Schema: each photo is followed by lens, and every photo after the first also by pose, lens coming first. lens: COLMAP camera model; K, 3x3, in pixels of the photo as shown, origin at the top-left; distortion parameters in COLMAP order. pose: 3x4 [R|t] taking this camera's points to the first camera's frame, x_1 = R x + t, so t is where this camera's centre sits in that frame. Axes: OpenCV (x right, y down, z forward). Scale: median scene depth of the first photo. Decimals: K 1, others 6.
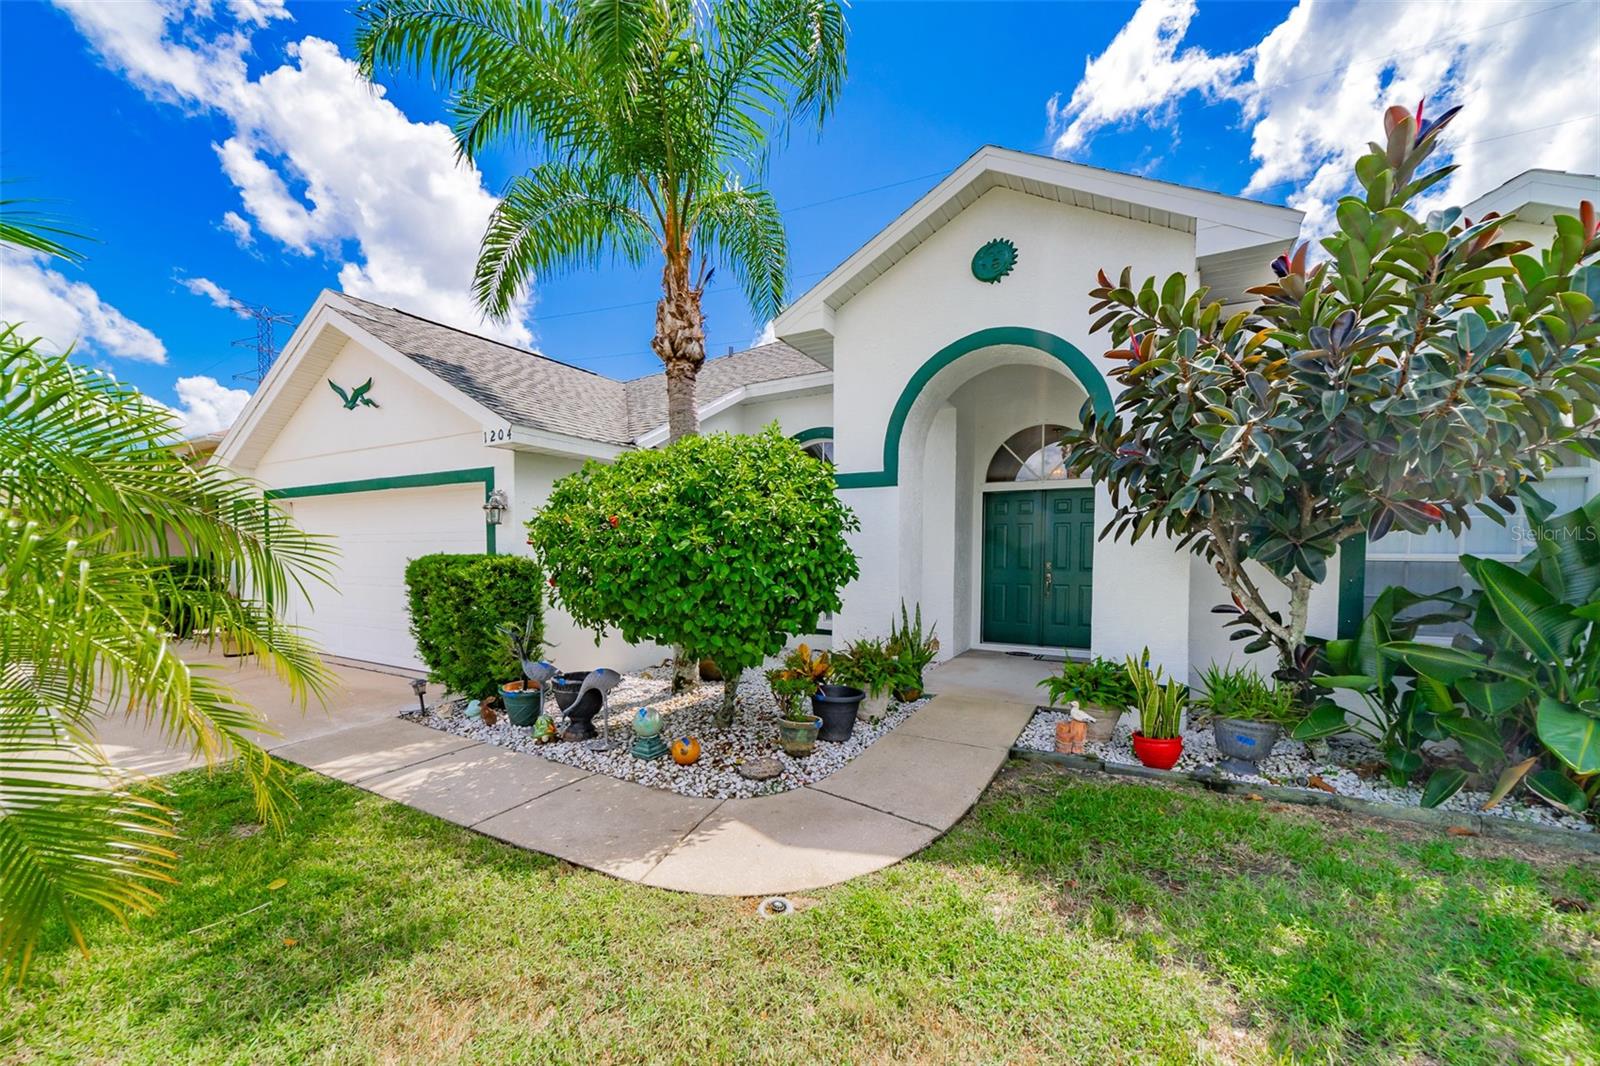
lens RADIAL K [[634.5, 0, 773.5], [0, 634.5, 578.6], [0, 0, 1]] dist [-0.010826, 0.004998]
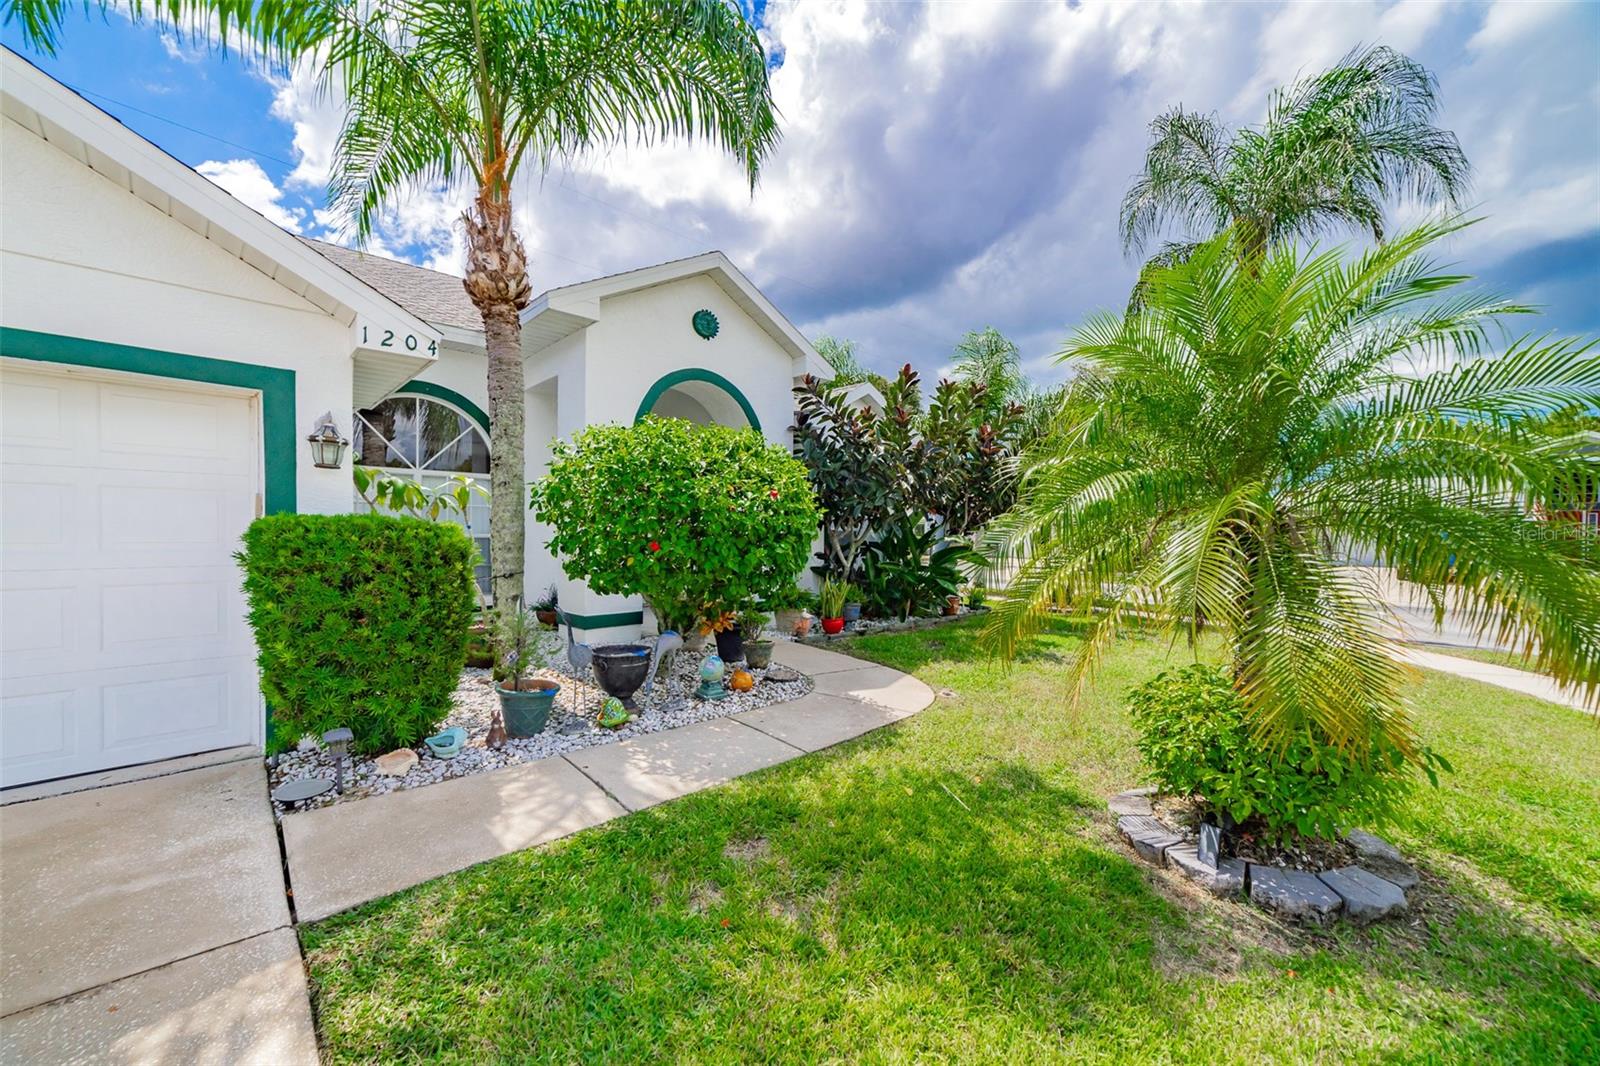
lens RADIAL K [[634.5, 0, 791.7], [0, 634.5, 531.8], [0, 0, 1]] dist [-0.010826, 0.004998]
pose [[0.274853, 0.003357, 0.961480, -1.064490], [0.045453, 0.998831, -0.016481, 0.008034], [-0.960411, 0.048232, 0.274379, 0.465433]]
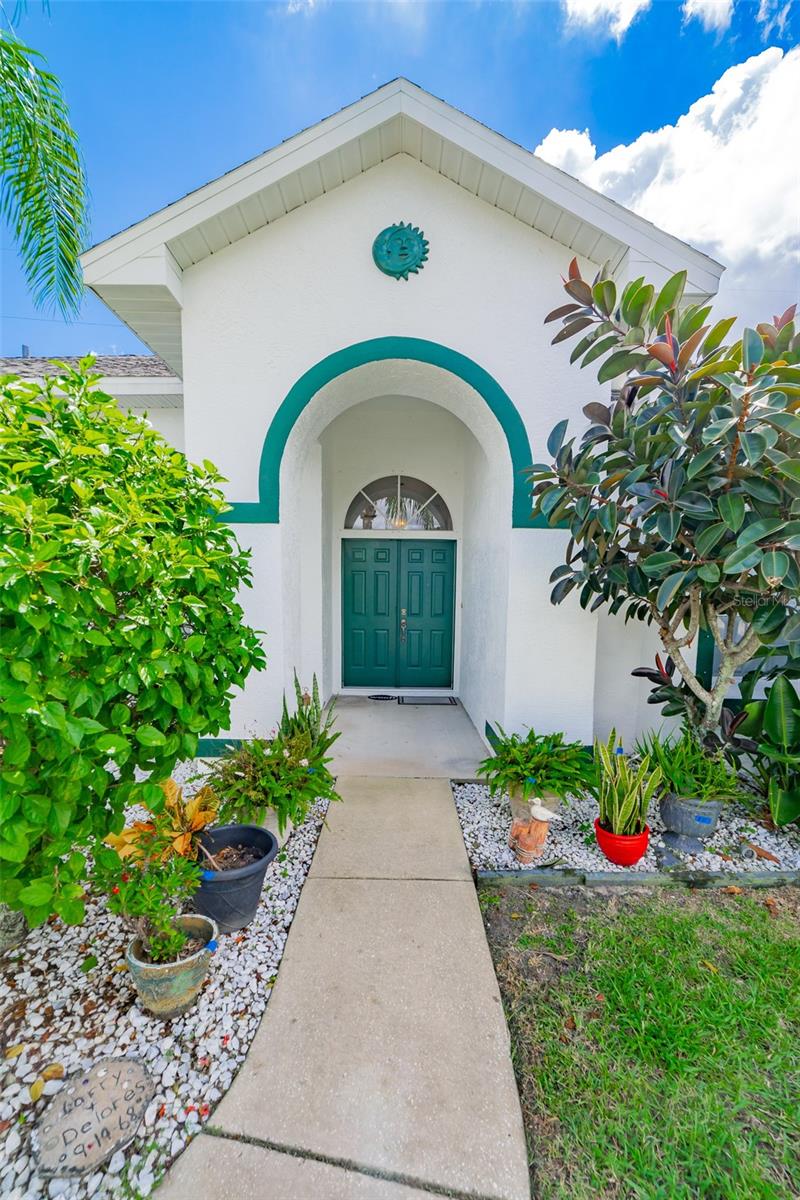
lens RADIAL K [[508.3, 0, 421.1], [0, 508.3, 640.1], [0, 0, 1]] dist [-0.014348, 0.000863]
pose [[0.843447, -0.047840, 0.535079, 0.001744], [0.015000, 0.997736, 0.065561, -0.048939], [-0.537004, -0.047271, 0.842254, 0.442980]]
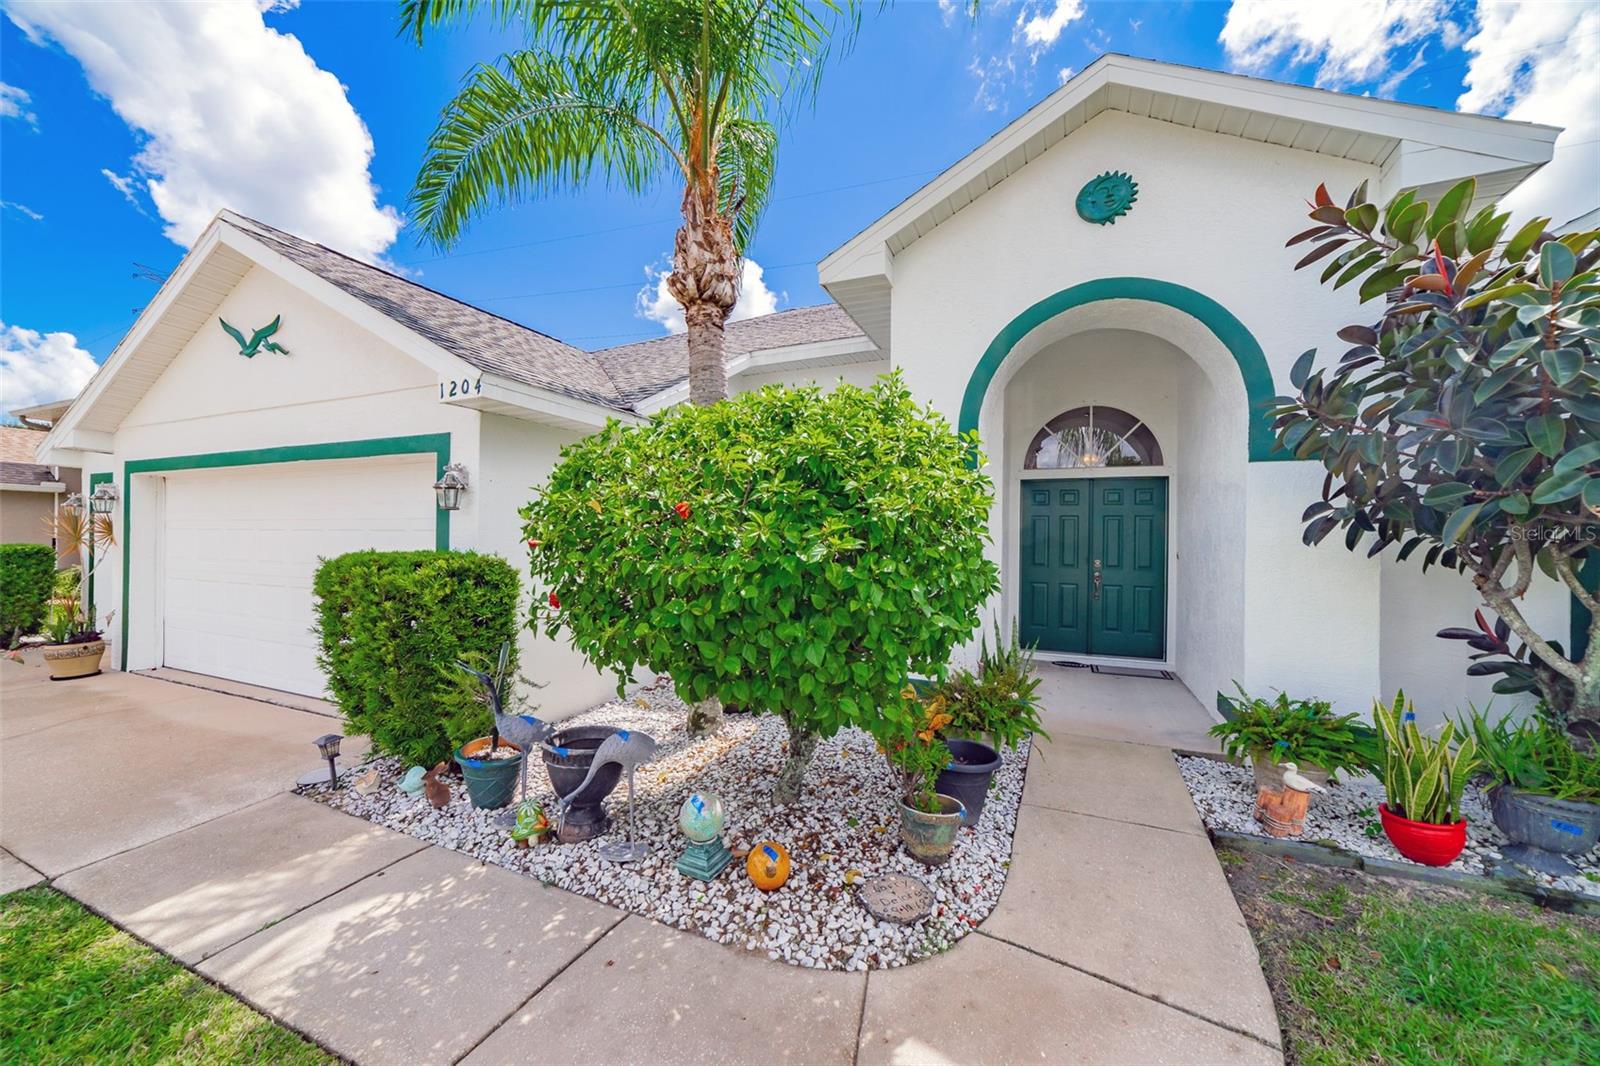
lens RADIAL K [[634.5, 0, 794.9], [0, 634.5, 534.1], [0, 0, 1]] dist [-0.010826, 0.004998]
pose [[0.993475, 0.008979, 0.113699, -0.150274], [-0.003266, 0.998727, -0.050338, -0.026630], [-0.114006, 0.049638, 0.992239, 0.273037]]
